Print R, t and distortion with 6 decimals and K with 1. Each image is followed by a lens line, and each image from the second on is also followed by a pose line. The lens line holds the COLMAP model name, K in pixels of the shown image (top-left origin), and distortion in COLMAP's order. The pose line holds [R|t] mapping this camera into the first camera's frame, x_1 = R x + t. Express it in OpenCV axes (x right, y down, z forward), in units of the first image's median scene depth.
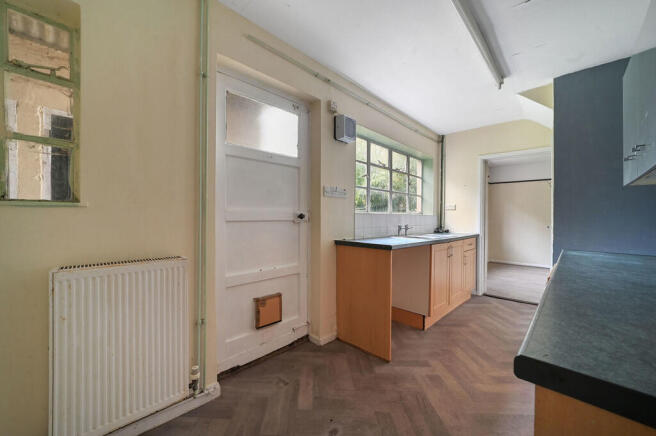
lens RADIAL K [[253.6, 0, 328.0], [0, 253.6, 217.4], [0, 0, 1]] dist [-0.001210, 0.000237]
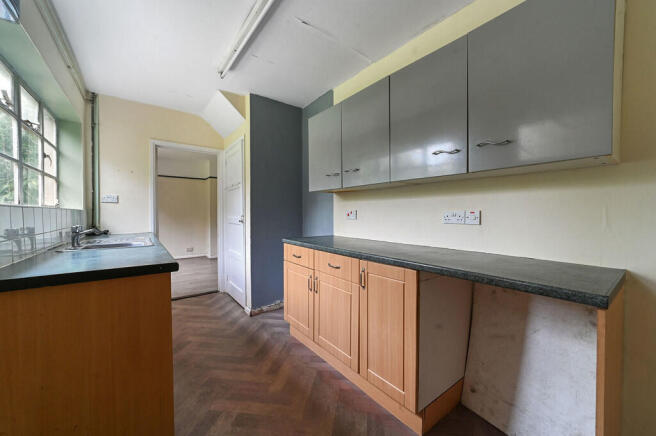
lens RADIAL K [[253.6, 0, 327.2], [0, 253.6, 218.5], [0, 0, 1]] dist [-0.001210, 0.000237]
pose [[0.161976, -0.031853, 0.986280, -0.194298], [0.003074, 0.999490, 0.031775, -0.009507], [-0.986790, -0.002115, 0.161992, 0.409709]]
